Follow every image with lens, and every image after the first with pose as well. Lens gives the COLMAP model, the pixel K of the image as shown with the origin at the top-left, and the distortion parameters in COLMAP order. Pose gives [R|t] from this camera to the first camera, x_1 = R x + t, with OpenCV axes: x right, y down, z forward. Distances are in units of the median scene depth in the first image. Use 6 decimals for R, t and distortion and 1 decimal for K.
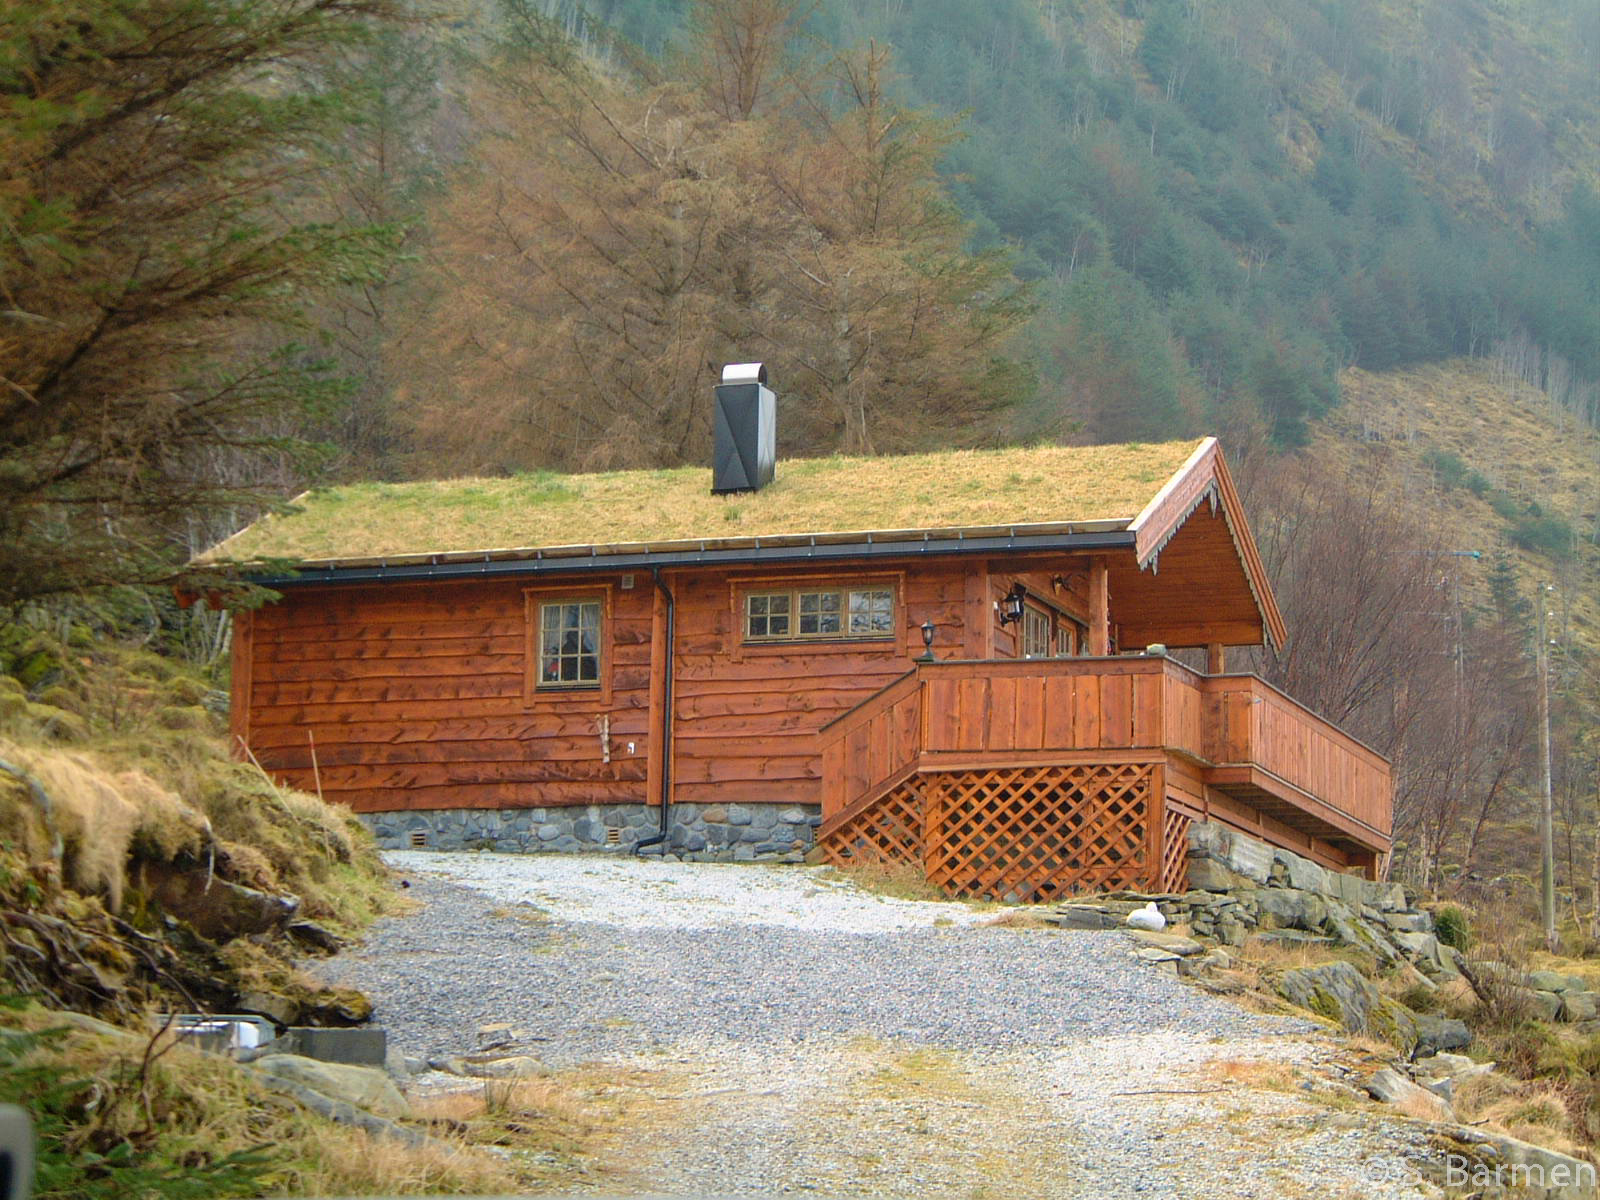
lens RADIAL K [[3860.4, 0, 800.0], [0, 3860.4, 600.0], [0, 0, 1]] dist [-0.305644, -0.102694]
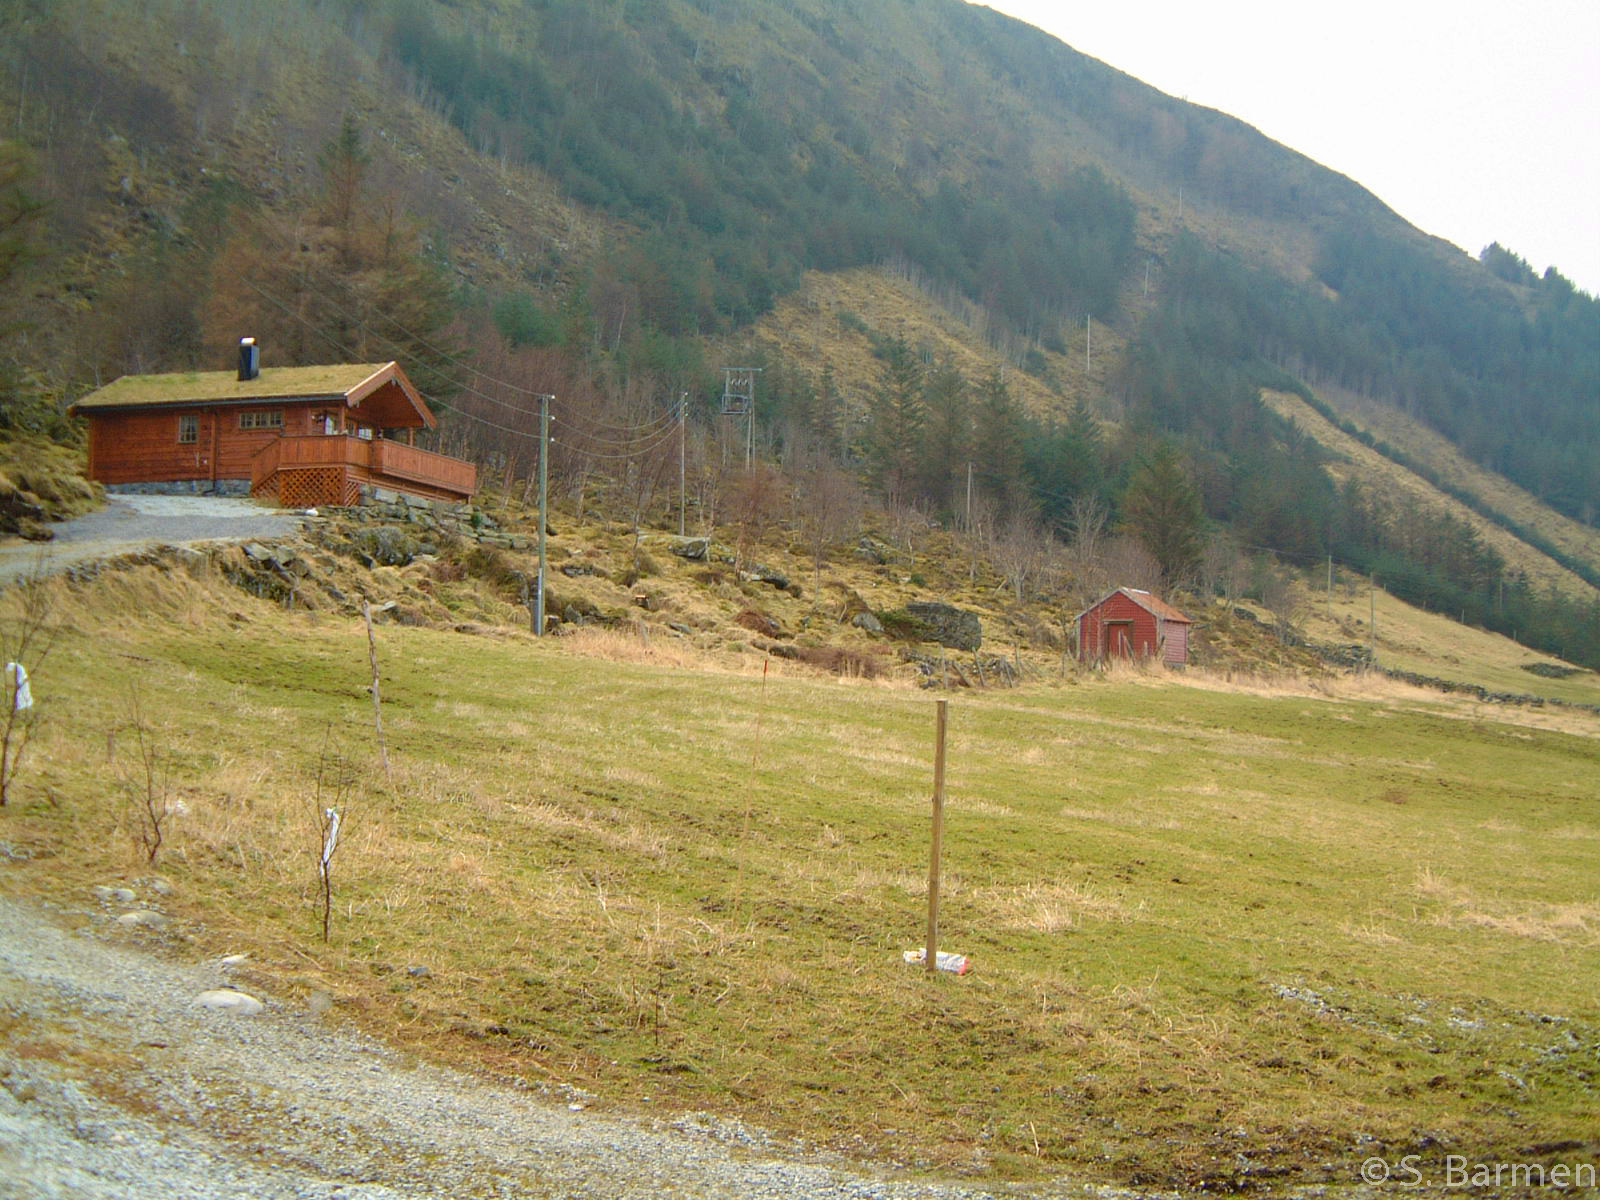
lens RADIAL K [[1920.8, 0, 800.0], [0, 1920.8, 600.0], [0, 0, 1]] dist [-0.225660, 0.026801]
pose [[0.994131, -0.003033, 0.108145, 0.276698], [-0.009656, 0.993130, 0.116613, -0.034018], [-0.107755, -0.116973, 0.987272, -0.597827]]
